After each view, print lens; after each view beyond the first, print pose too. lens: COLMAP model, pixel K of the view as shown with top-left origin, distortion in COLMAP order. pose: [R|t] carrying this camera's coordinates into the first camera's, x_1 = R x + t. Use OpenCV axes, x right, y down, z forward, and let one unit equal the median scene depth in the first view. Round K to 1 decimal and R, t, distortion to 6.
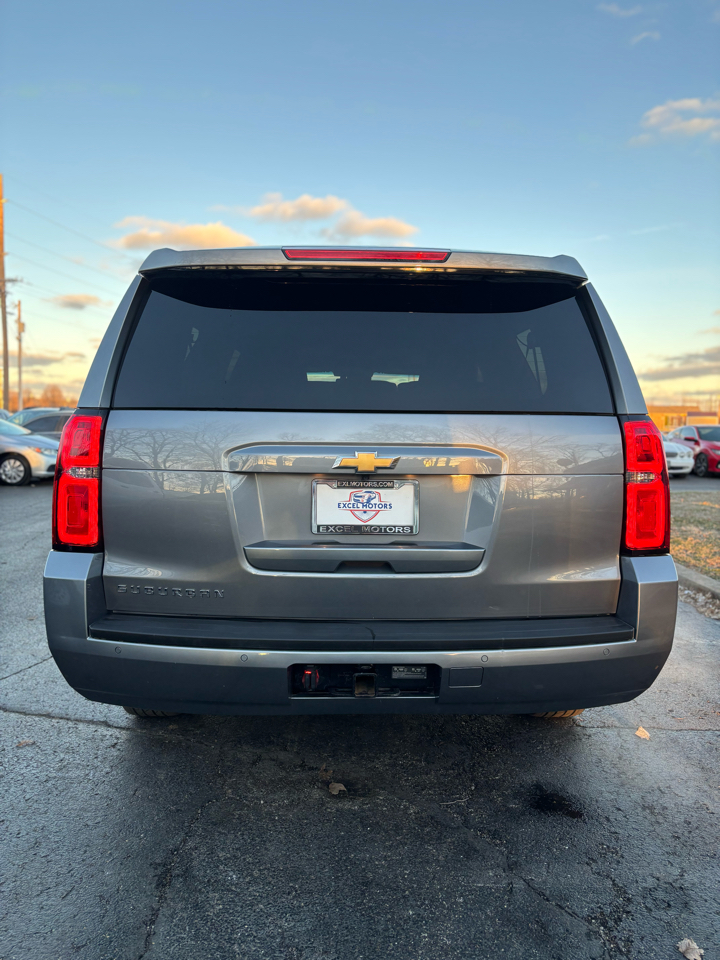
lens RADIAL K [[681.3, 0, 351.4], [0, 681.3, 495.5], [0, 0, 1]] dist [0.038096, -0.019277]
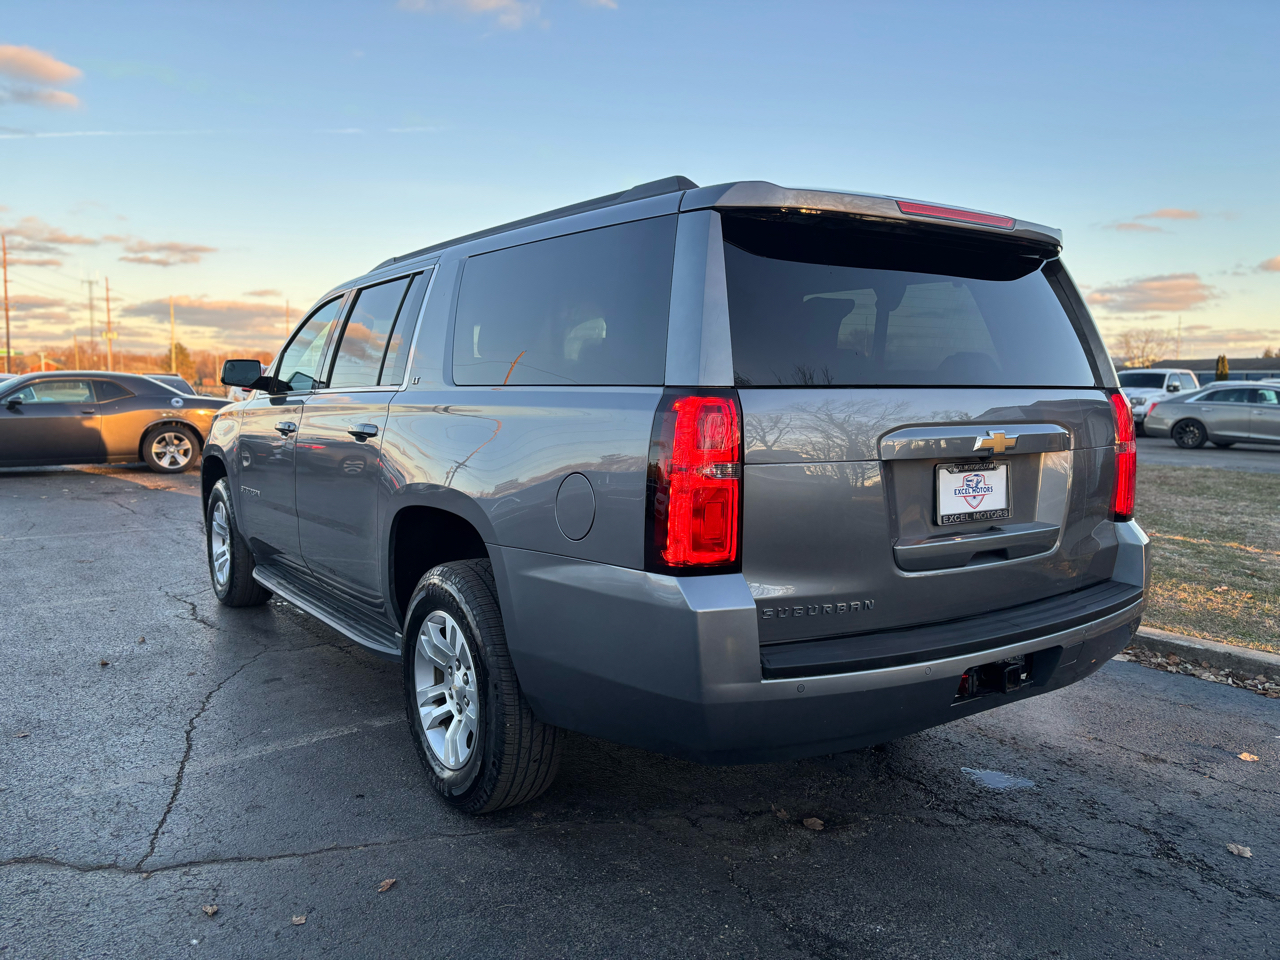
lens RADIAL K [[965.7, 0, 632.8], [0, 965.7, 481.5], [0, 0, 1]] dist [0.054784, -0.061924]
pose [[0.837789, -0.057542, 0.542953, -1.066479], [0.042158, 0.998280, 0.040748, -0.069215], [-0.544364, -0.011249, 0.838774, 0.148886]]
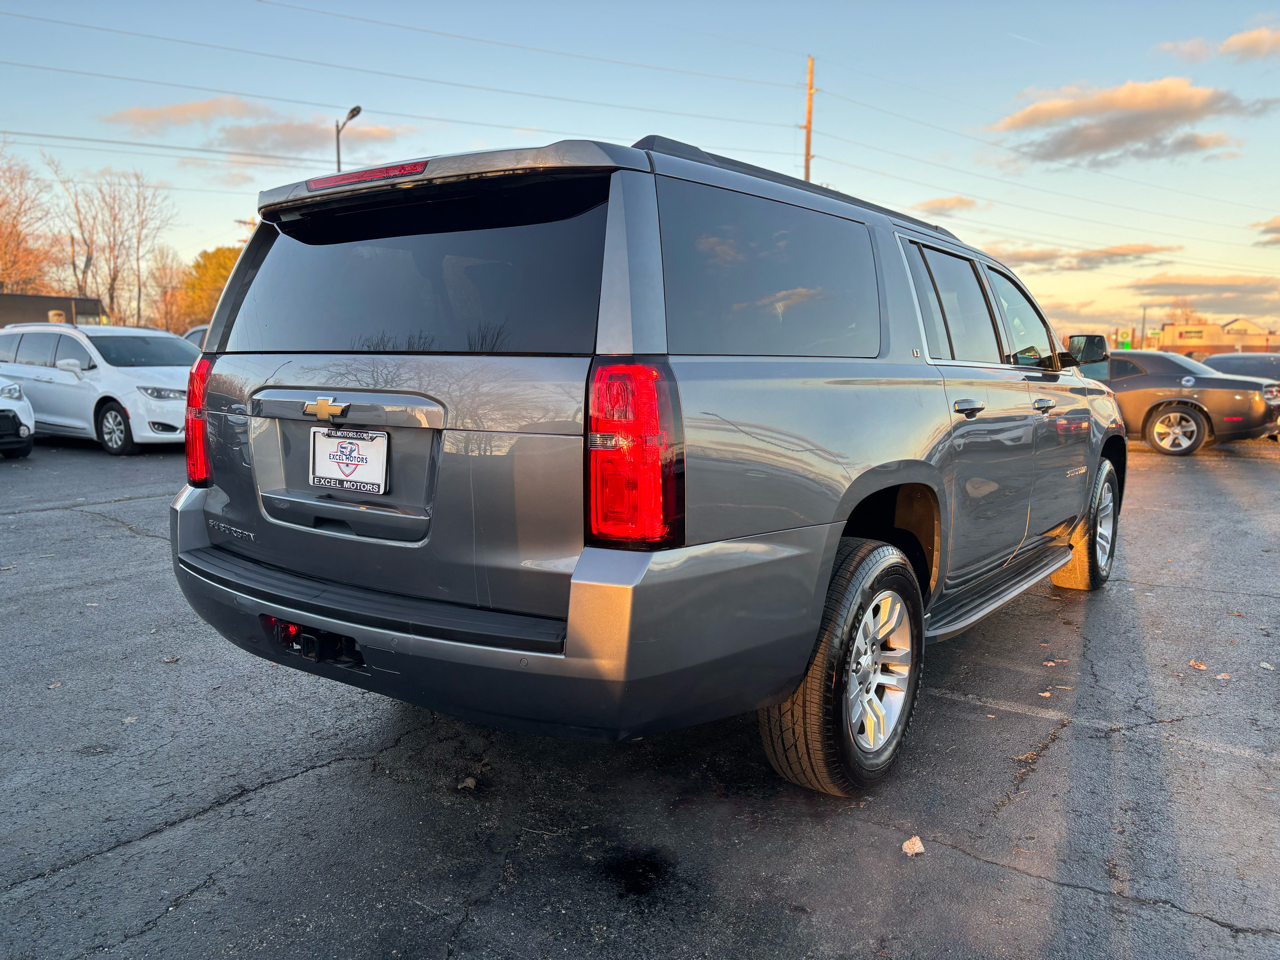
lens RADIAL K [[965.7, 0, 628.2], [0, 965.7, 485.3], [0, 0, 1]] dist [0.054784, -0.061924]
pose [[0.794218, 0.072891, -0.603245, 1.086541], [-0.042801, 0.997024, 0.064121, -0.047373], [0.606123, -0.025106, 0.794974, 0.196700]]
